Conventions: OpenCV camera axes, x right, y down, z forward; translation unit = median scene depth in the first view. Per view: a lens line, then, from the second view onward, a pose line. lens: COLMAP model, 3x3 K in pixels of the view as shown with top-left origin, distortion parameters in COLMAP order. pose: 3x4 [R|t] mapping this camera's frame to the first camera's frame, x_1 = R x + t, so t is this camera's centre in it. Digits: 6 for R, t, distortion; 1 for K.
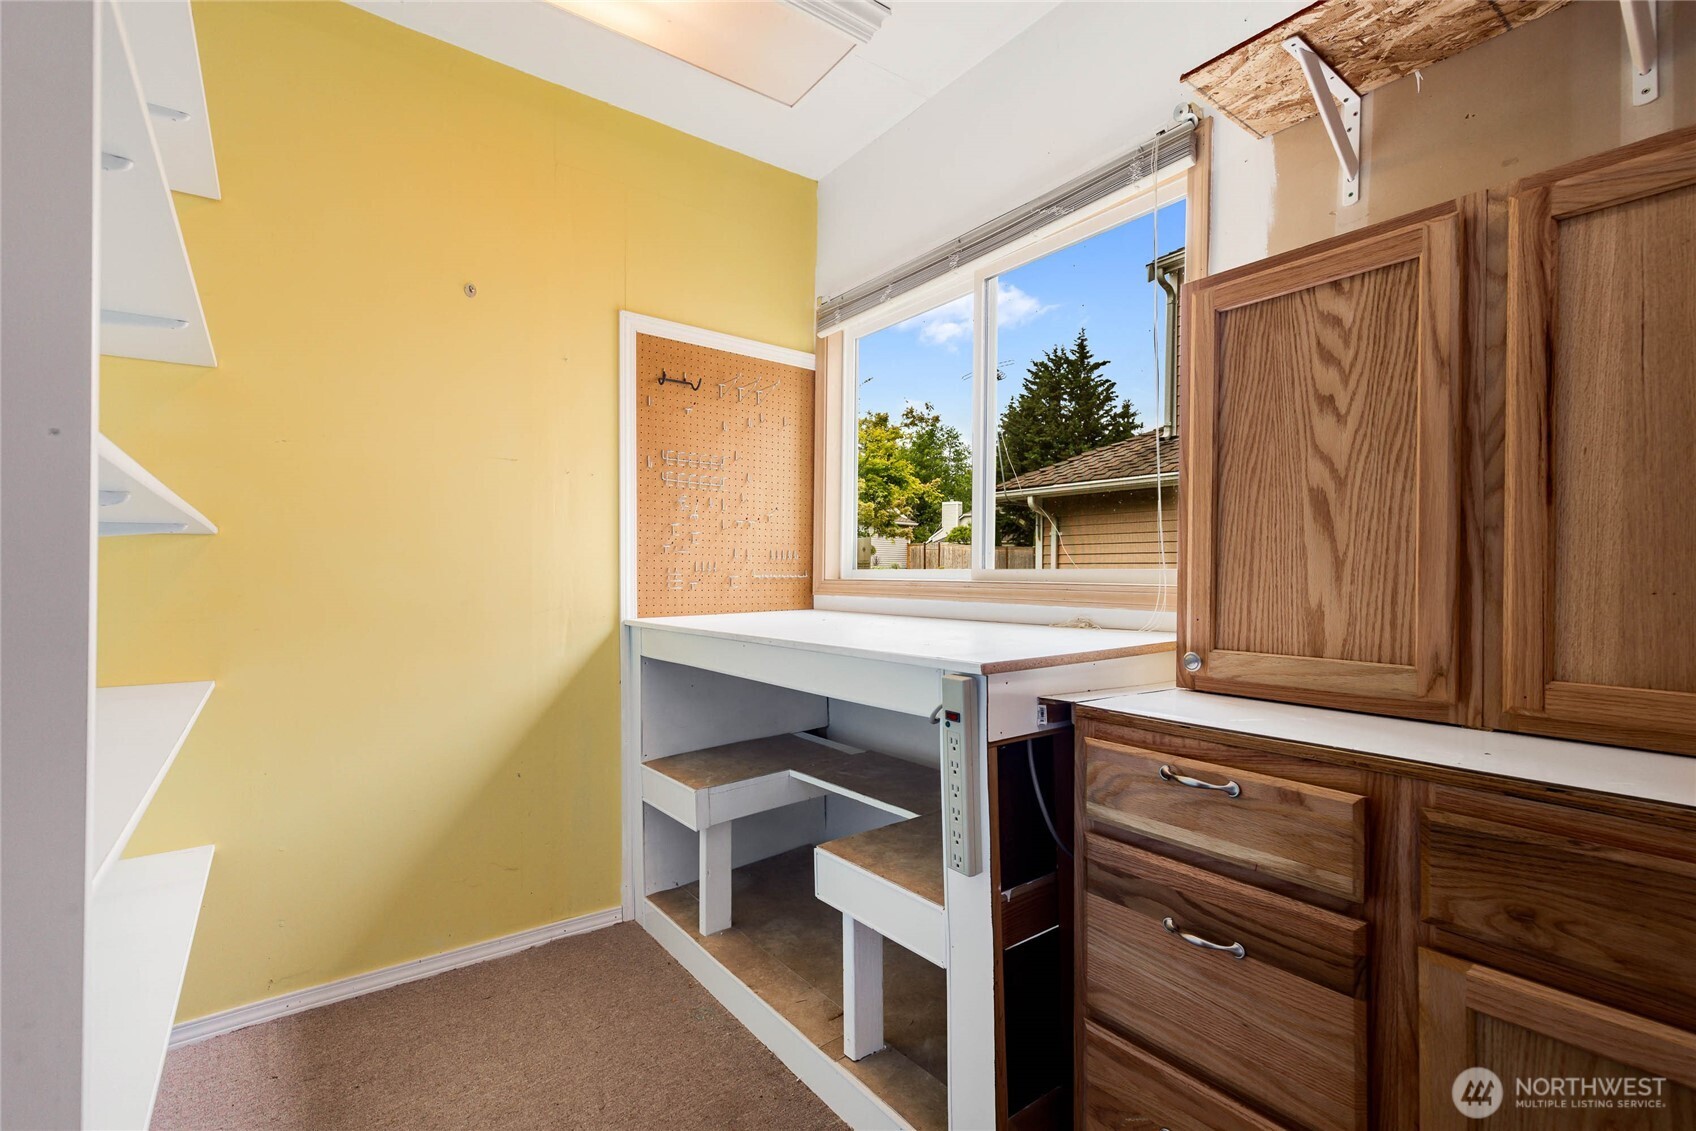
lens RADIAL K [[762.0, 0, 851.6], [0, 762.0, 567.6], [0, 0, 1]] dist [0.004039, -0.000036]
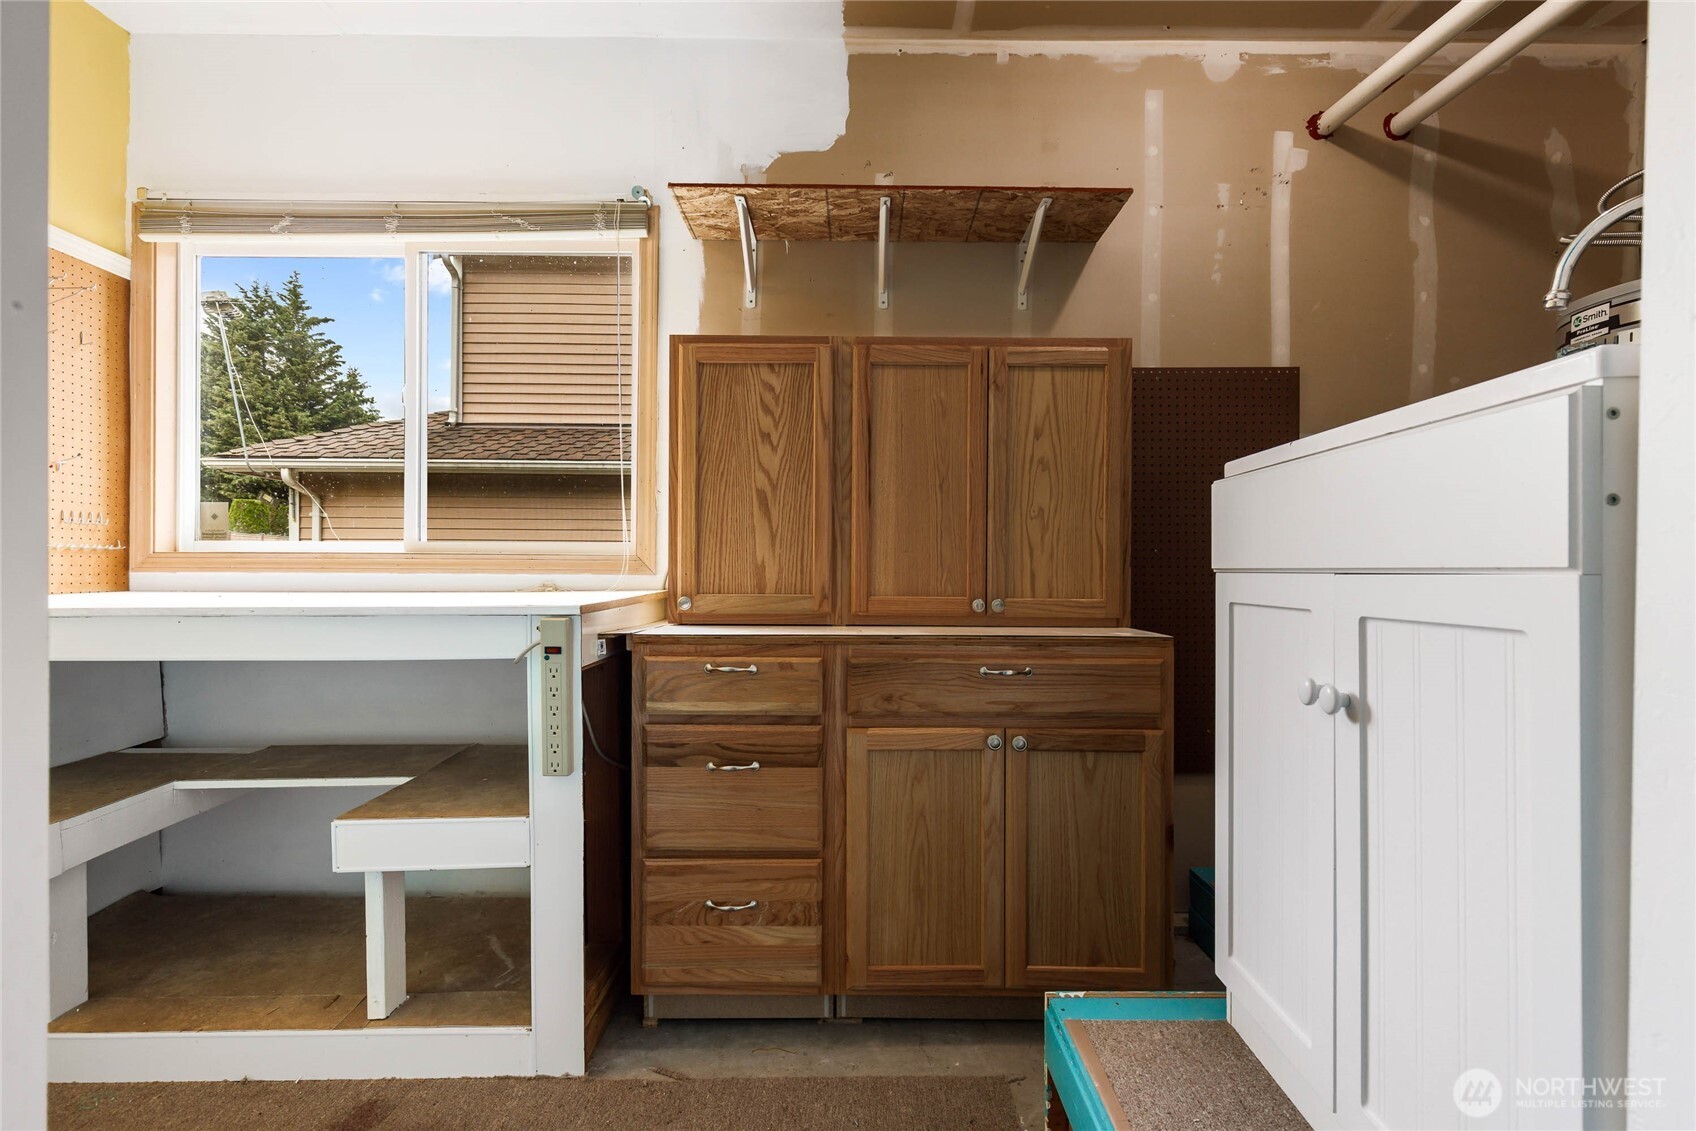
lens RADIAL K [[762.0, 0, 858.9], [0, 762.0, 567.7], [0, 0, 1]] dist [0.004039, -0.000036]
pose [[0.598748, -0.000379, 0.800938, -0.535535], [-0.008329, 0.999943, 0.006700, 0.047050], [-0.800894, -0.010683, 0.598710, -0.126561]]
